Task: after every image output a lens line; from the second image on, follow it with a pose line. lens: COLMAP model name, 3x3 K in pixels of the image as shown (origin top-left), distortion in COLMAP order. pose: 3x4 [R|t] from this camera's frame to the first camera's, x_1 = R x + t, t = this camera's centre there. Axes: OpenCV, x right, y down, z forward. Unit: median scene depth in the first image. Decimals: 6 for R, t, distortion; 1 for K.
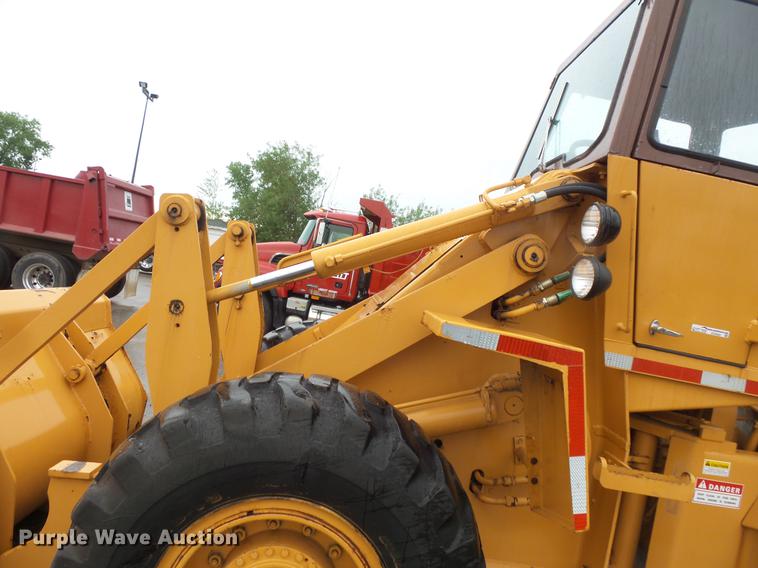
lens RADIAL K [[527.9, 0, 371.2], [0, 527.9, 286.5], [0, 0, 1]] dist [0.005875, 0.001715]
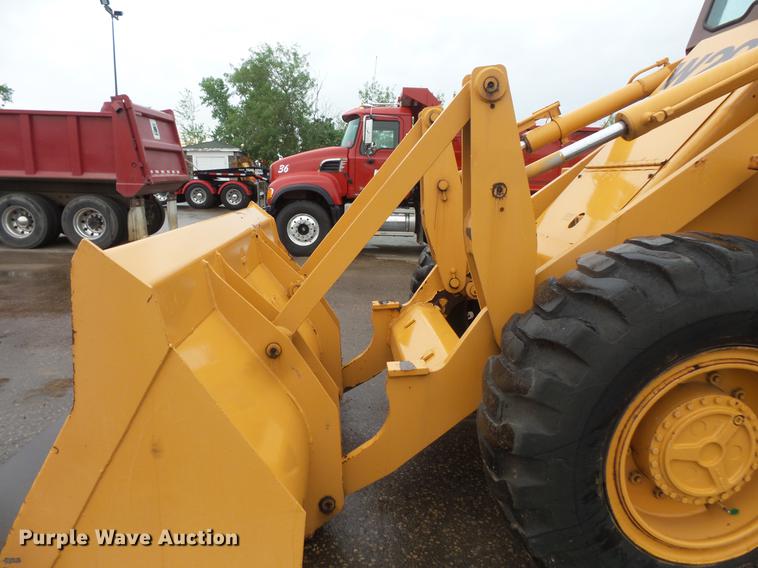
lens RADIAL K [[527.5, 0, 379.0], [0, 527.5, 284.0], [0, 0, 1]] dist [0.007657, 0.000289]
pose [[0.988311, -0.152443, 0.001708, -0.113117], [0.149699, 0.972520, 0.178311, 0.000082], [-0.028843, -0.175971, 0.983973, 0.006298]]
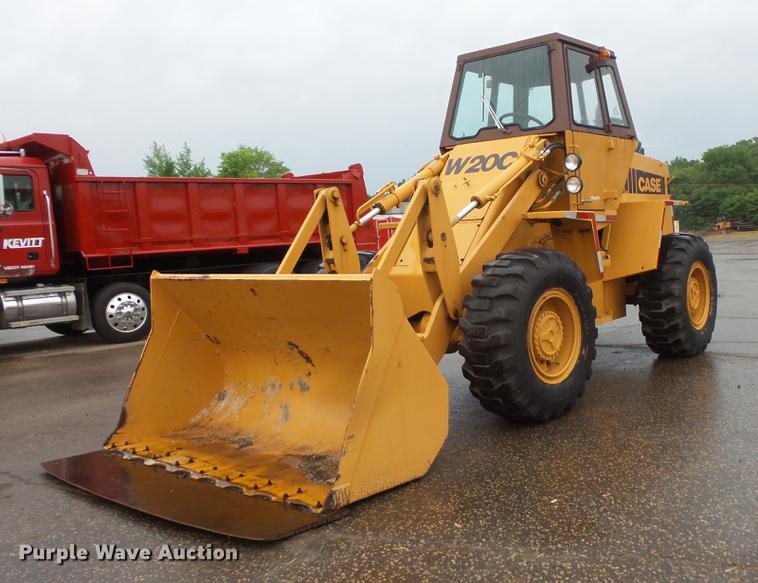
lens RADIAL K [[770.3, 0, 484.6], [0, 770.3, 287.8], [0, 0, 1]] dist [-0.015417, 0.000595]
pose [[0.646324, -0.267204, 0.714750, -0.424040], [0.180438, 0.963639, 0.197085, -0.056001], [-0.741423, 0.001587, 0.671037, -0.177285]]
